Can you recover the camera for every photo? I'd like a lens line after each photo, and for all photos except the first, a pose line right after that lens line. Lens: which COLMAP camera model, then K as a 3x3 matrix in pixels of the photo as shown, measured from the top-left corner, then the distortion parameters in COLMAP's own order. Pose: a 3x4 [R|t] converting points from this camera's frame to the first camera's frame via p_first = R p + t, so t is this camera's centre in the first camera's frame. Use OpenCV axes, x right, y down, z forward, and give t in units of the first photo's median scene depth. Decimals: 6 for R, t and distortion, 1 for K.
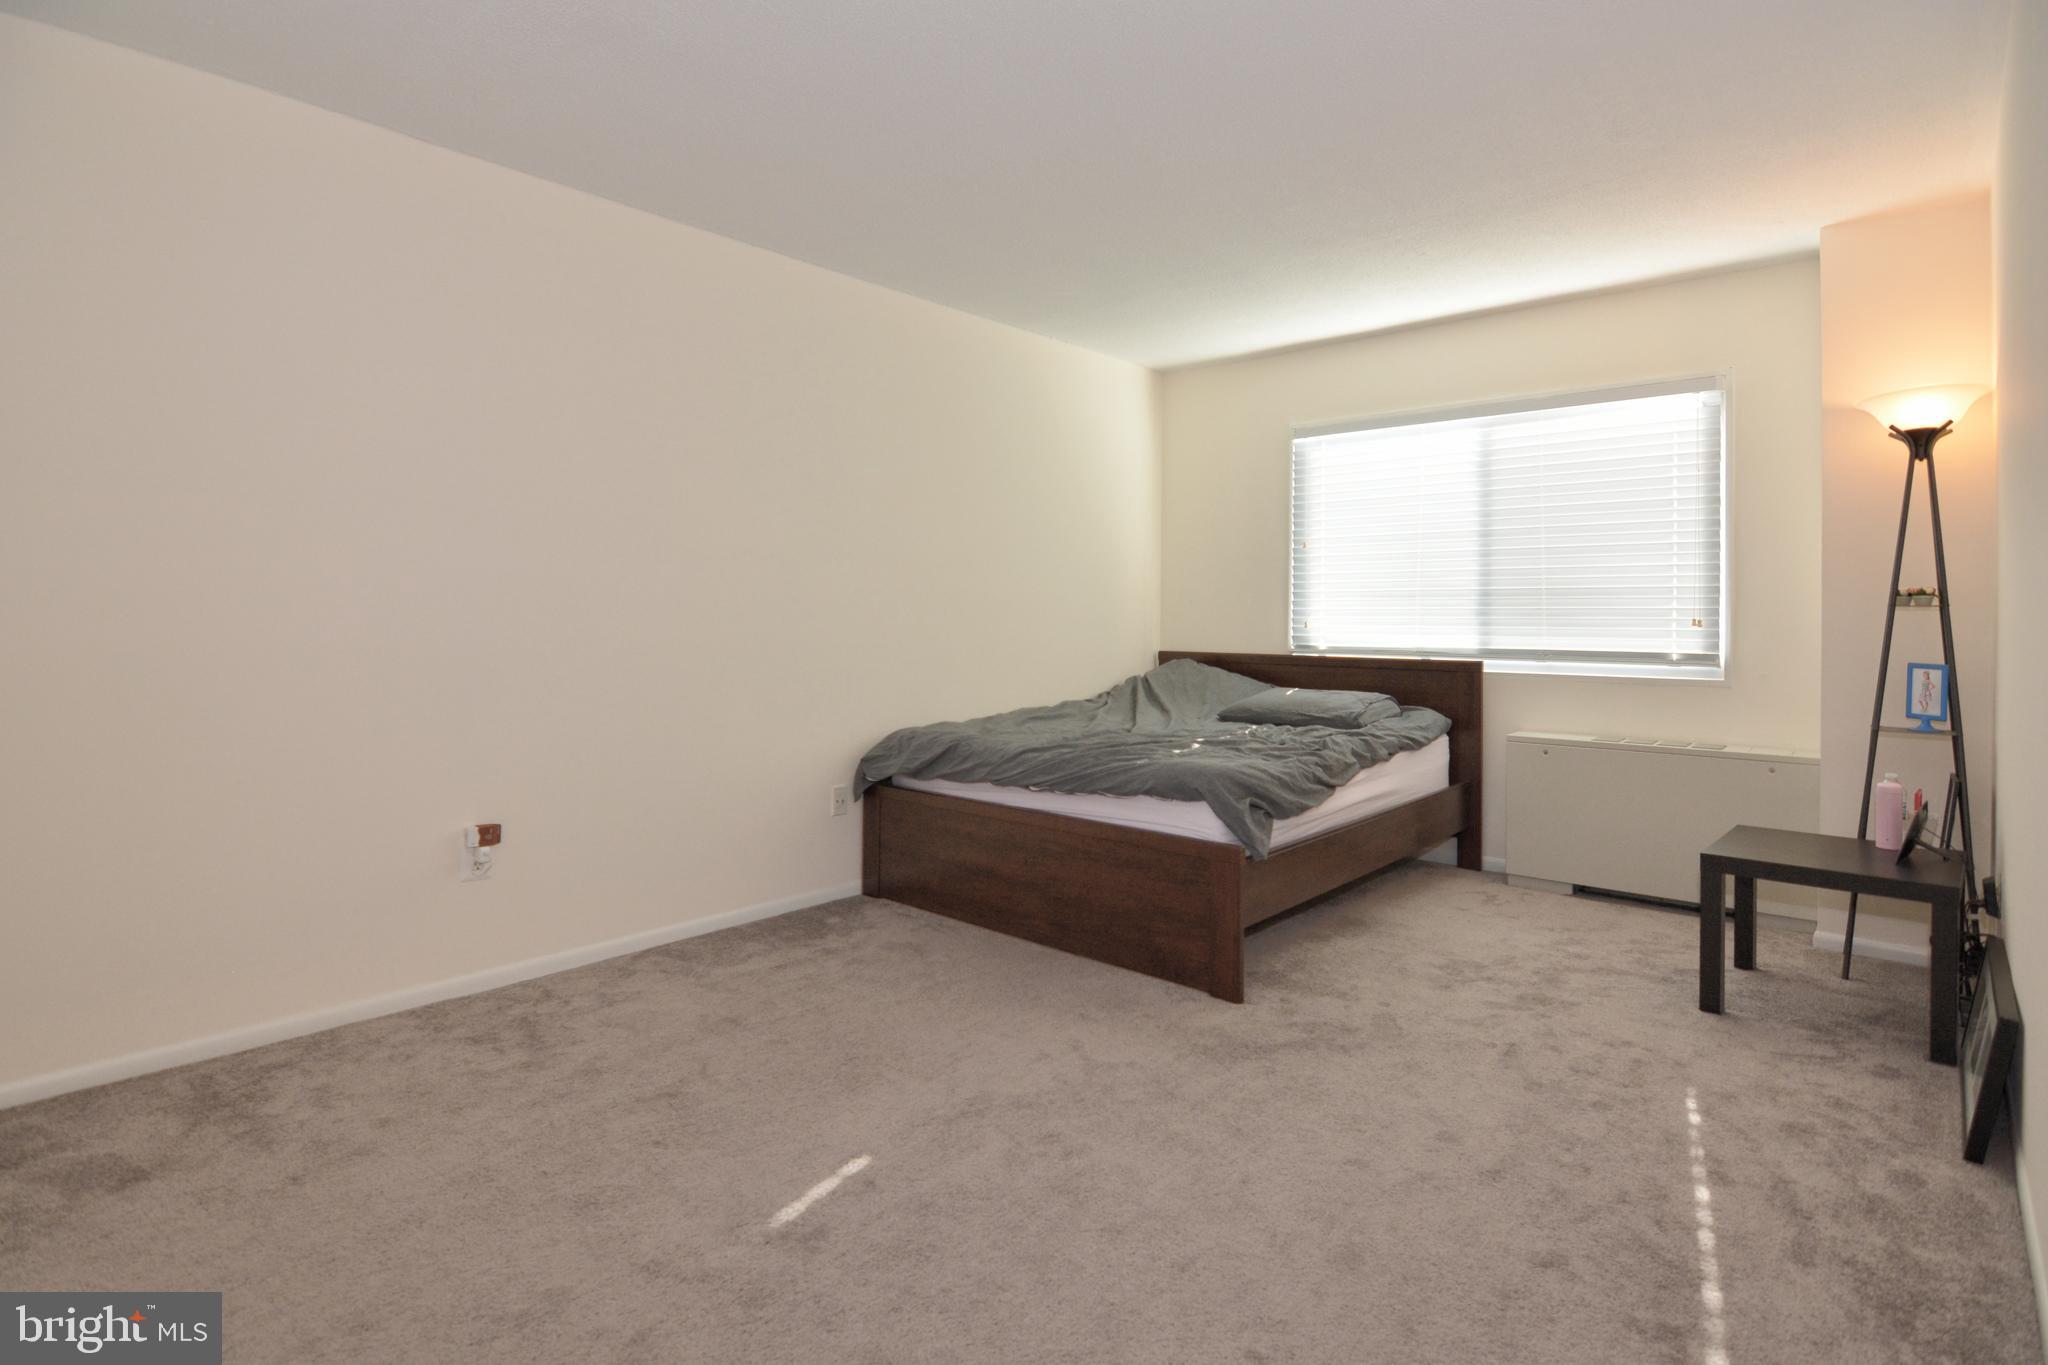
lens RADIAL K [[1024.5, 0, 1017.9], [0, 1024.5, 655.5], [0, 0, 1]] dist [-0.004524, -0.016950]
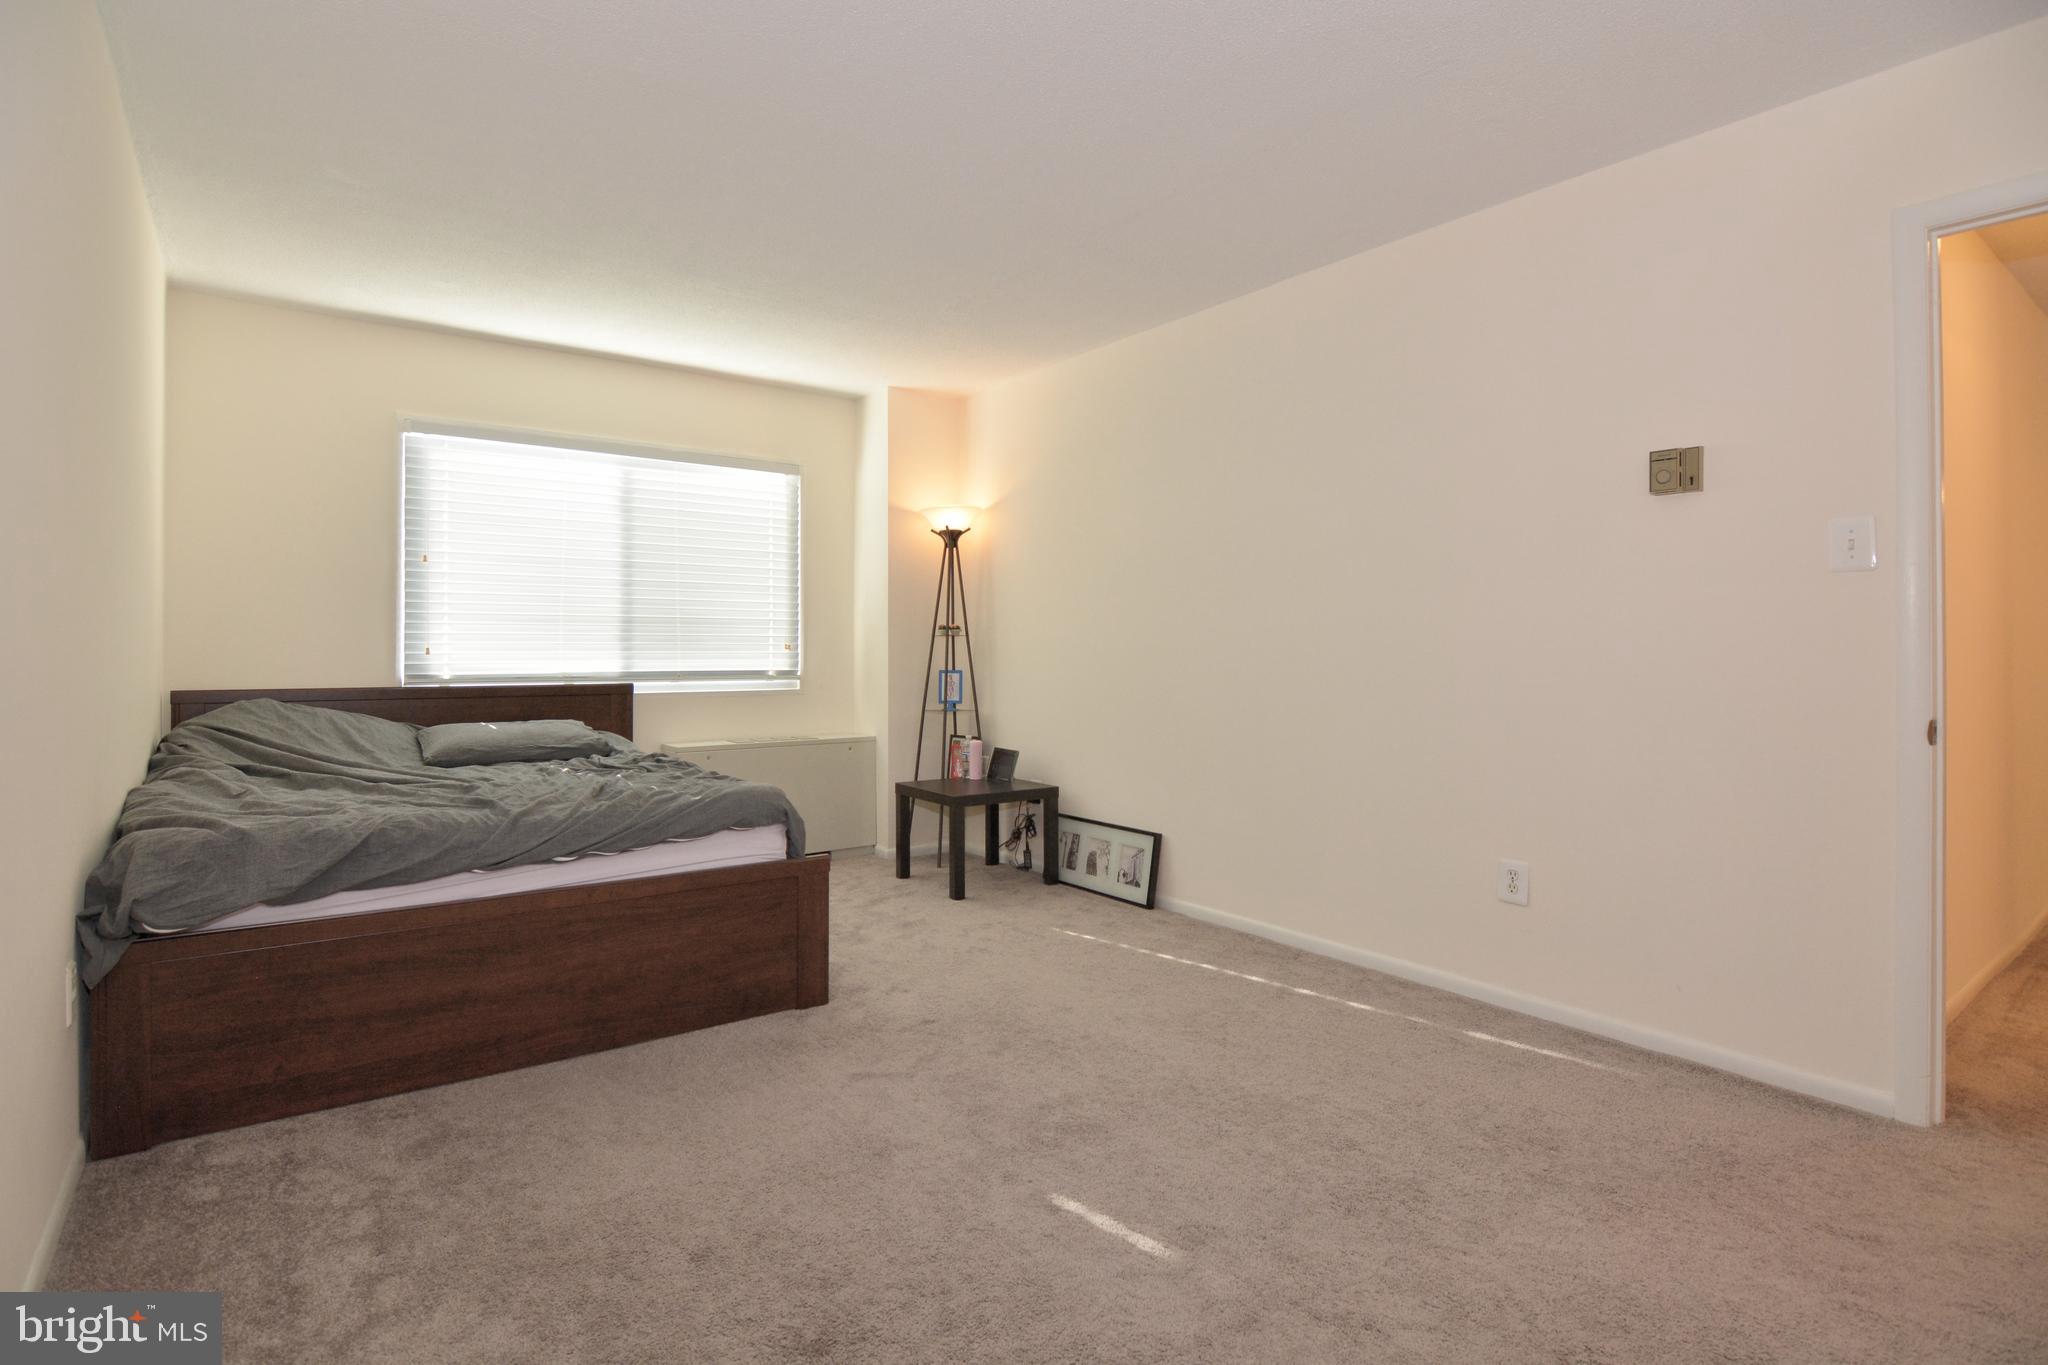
lens RADIAL K [[1024.5, 0, 1017.9], [0, 1024.5, 655.5], [0, 0, 1]] dist [-0.004524, -0.016950]
pose [[0.191651, -0.006667, 0.981440, -0.539661], [0.038513, 0.999258, -0.000732, -0.007520], [-0.980707, 0.037939, 0.191766, 0.408677]]
